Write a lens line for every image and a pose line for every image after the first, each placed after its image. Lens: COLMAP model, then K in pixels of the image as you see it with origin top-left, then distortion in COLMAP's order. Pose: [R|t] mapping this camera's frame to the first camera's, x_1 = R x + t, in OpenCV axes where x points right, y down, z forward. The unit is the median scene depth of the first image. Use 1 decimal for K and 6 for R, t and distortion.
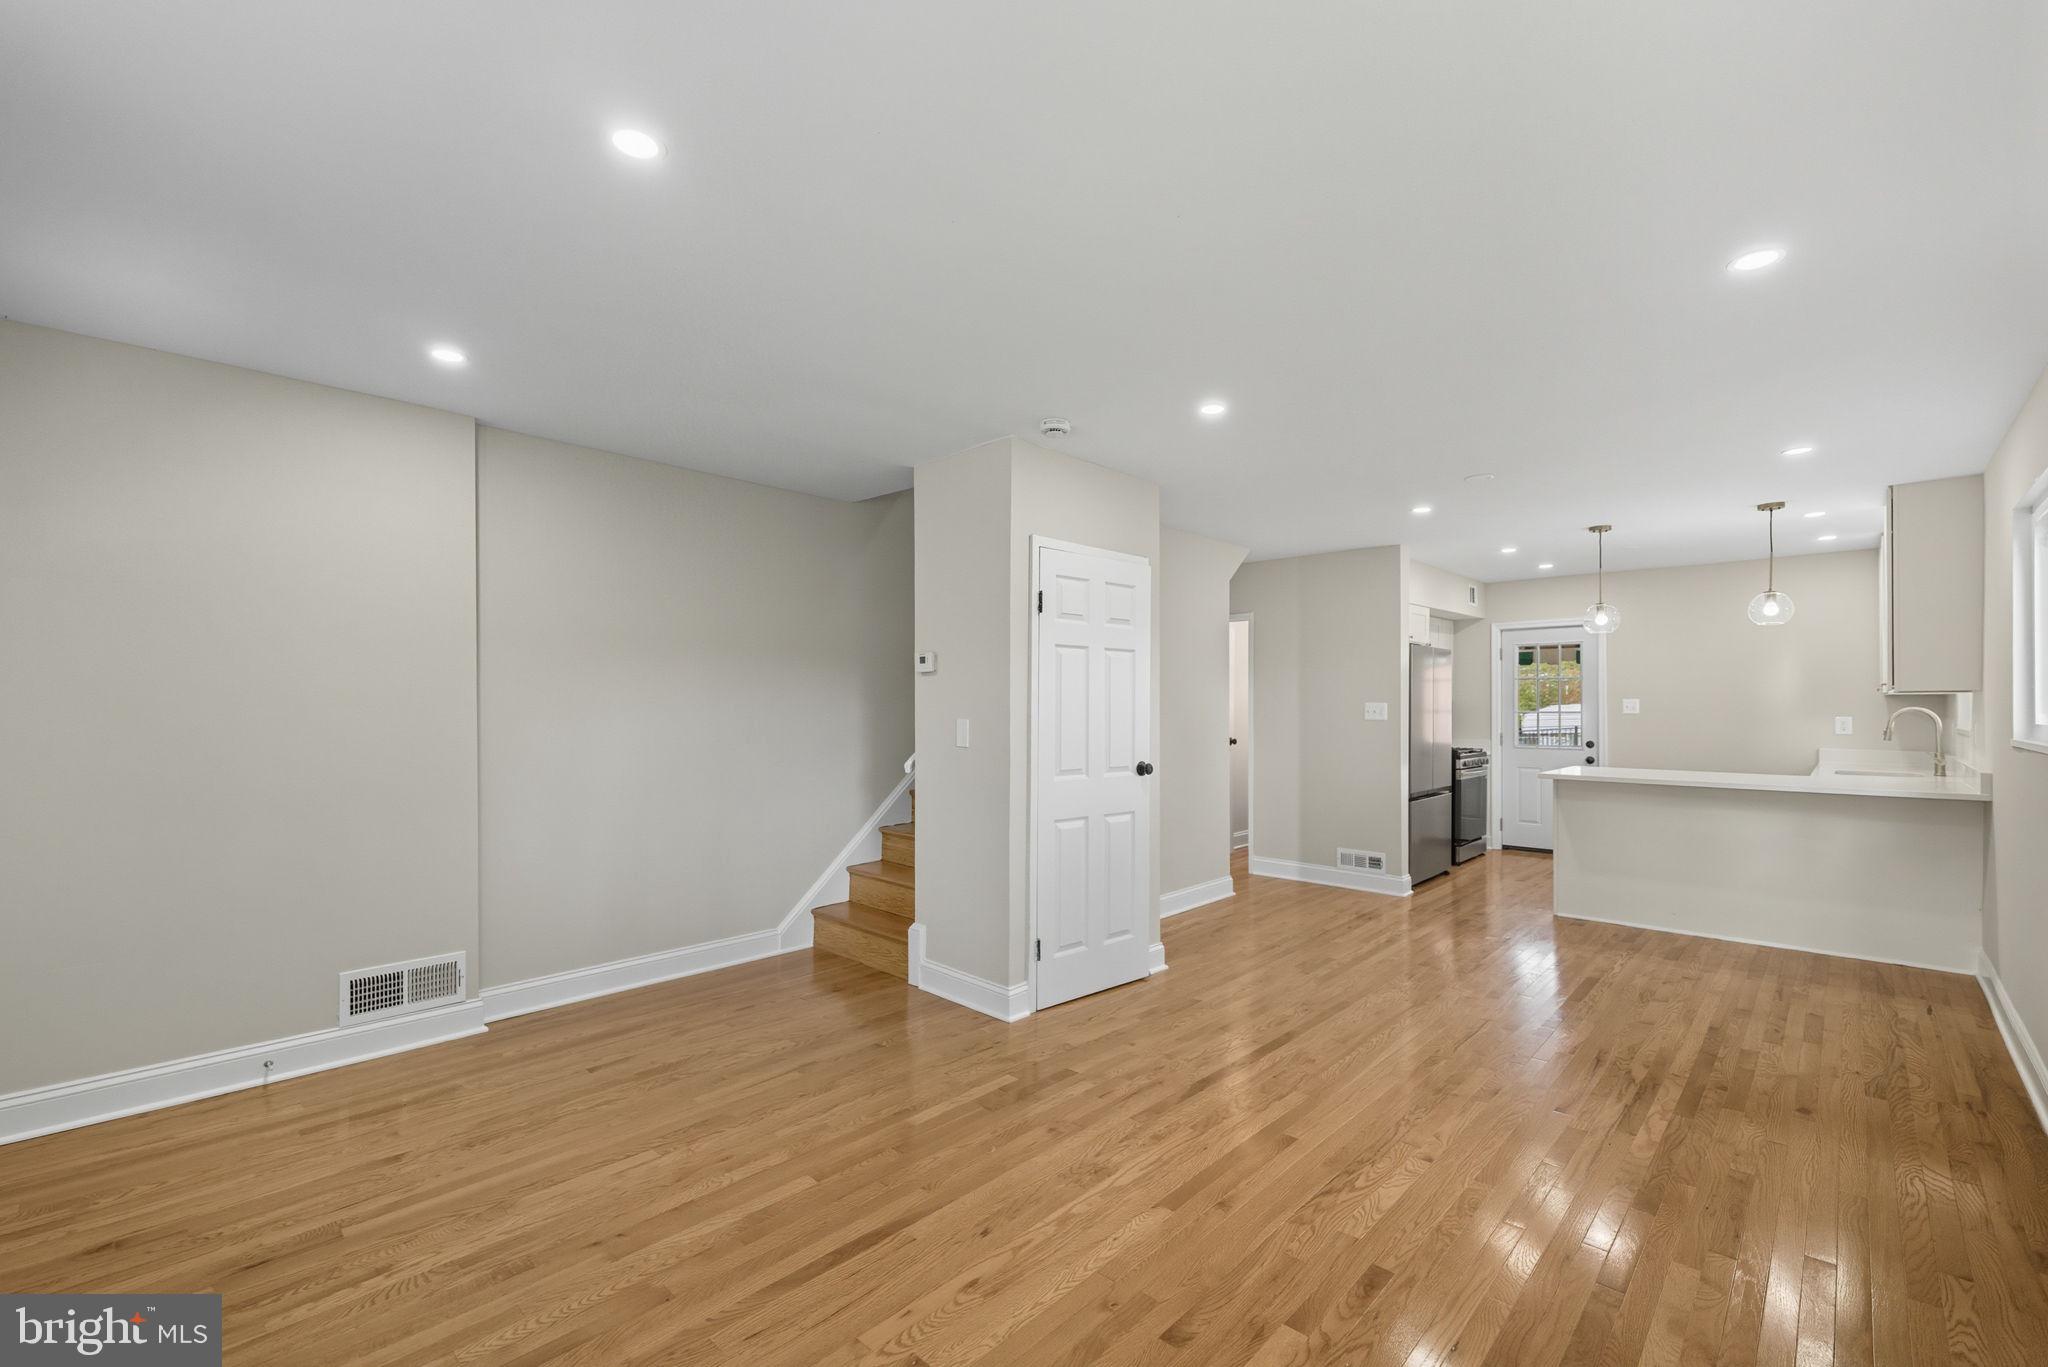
lens RADIAL K [[870.5, 0, 1011.6], [0, 870.5, 703.2], [0, 0, 1]] dist [0.012238, -0.000120]
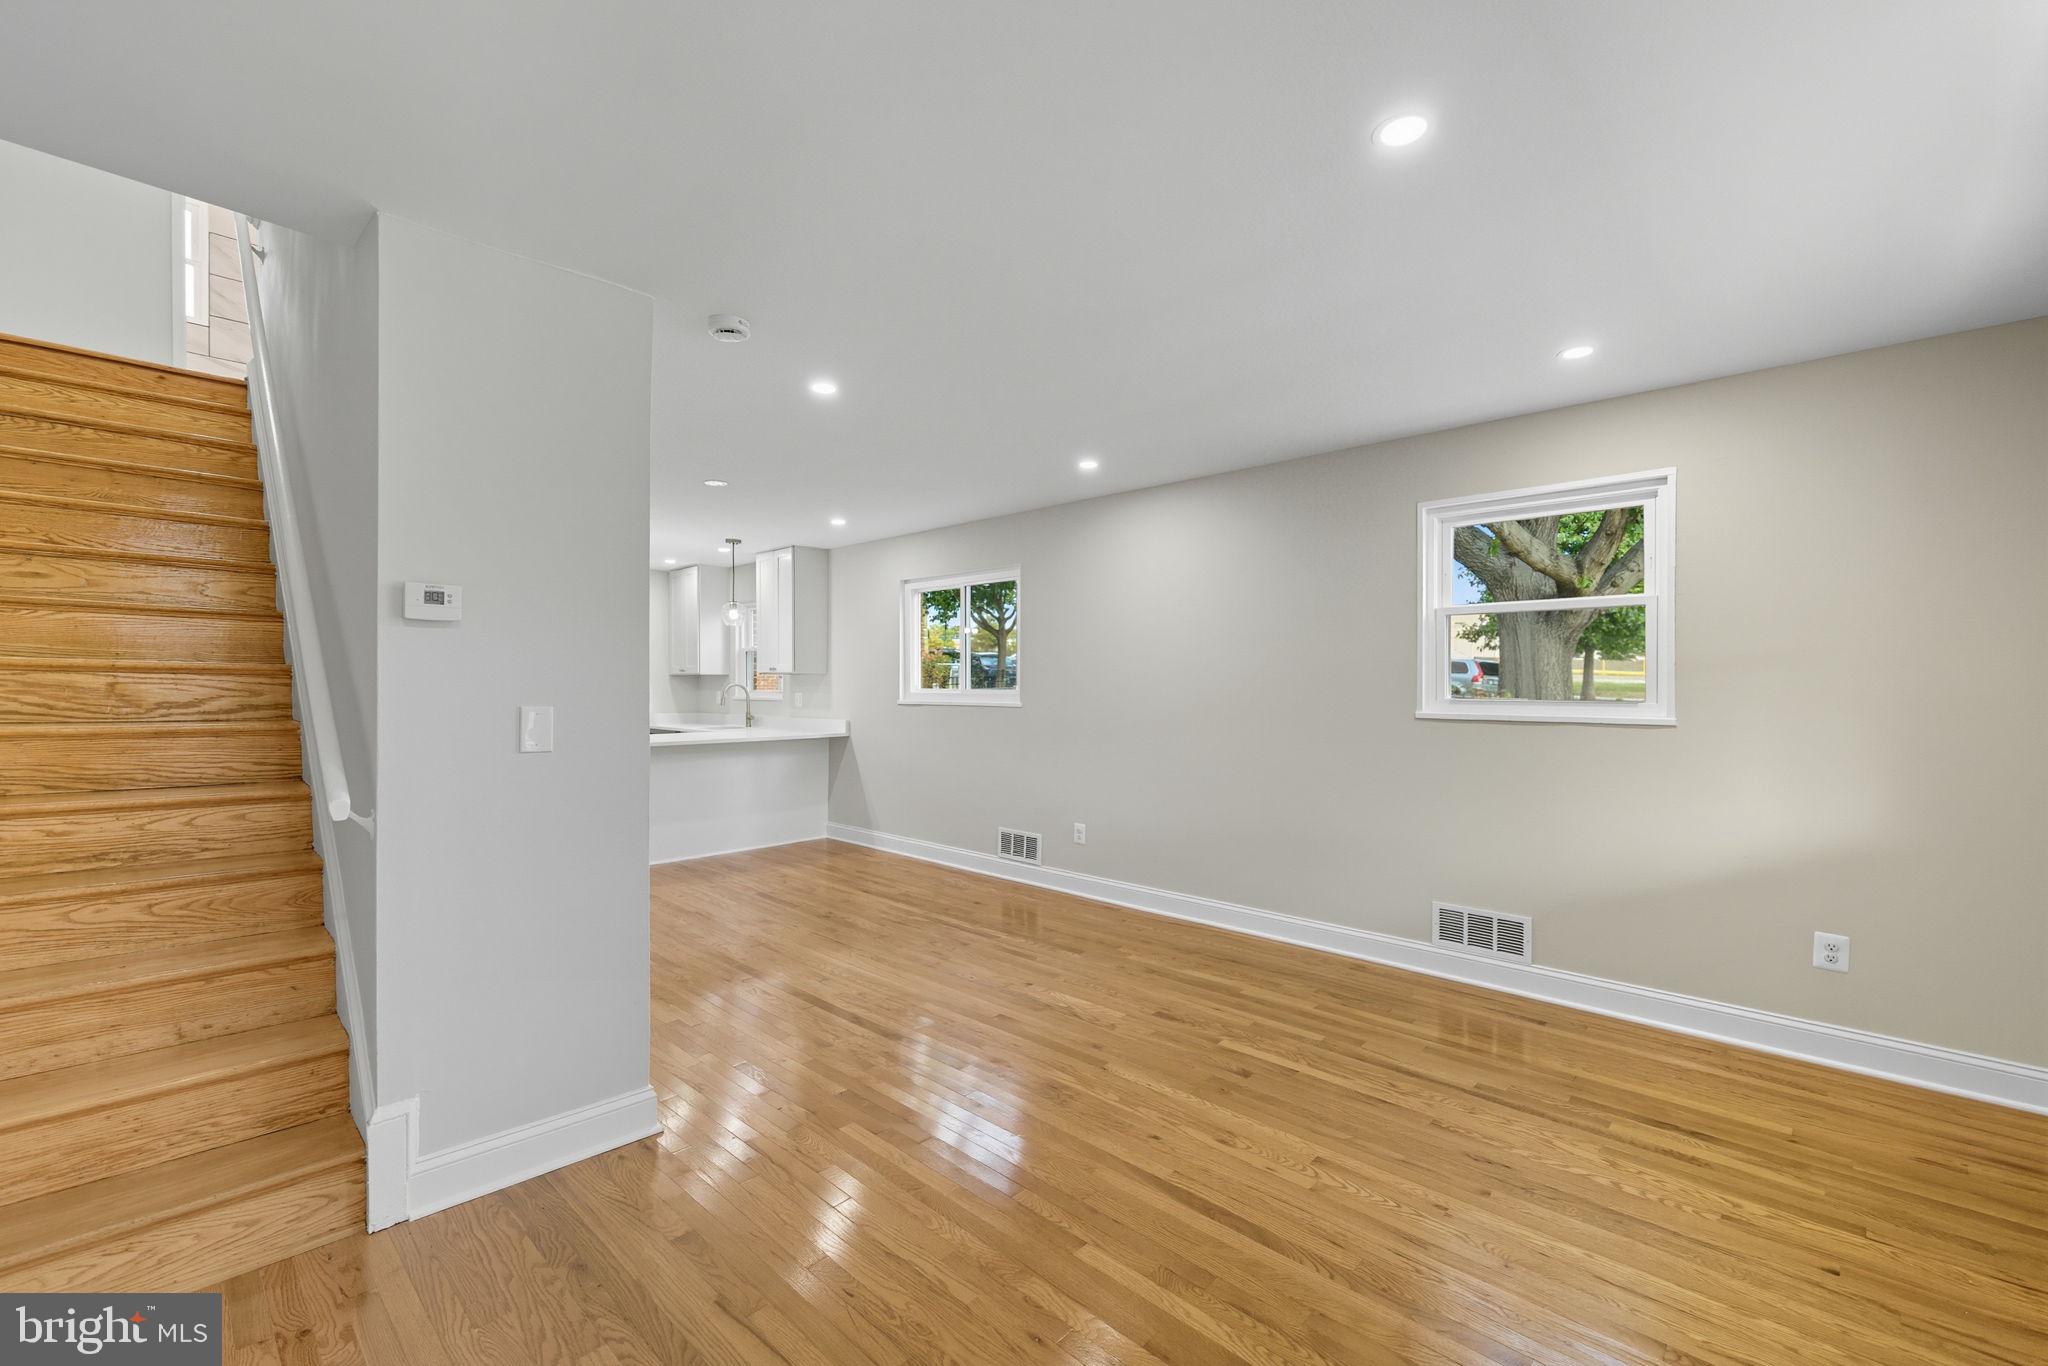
lens RADIAL K [[870.5, 0, 1014.6], [0, 870.5, 697.7], [0, 0, 1]] dist [0.012238, -0.000120]
pose [[-0.009566, -0.017918, 0.999794, -0.916238], [-0.012749, 0.999760, 0.017795, -0.003972], [-0.999873, -0.012576, -0.009792, 0.930371]]
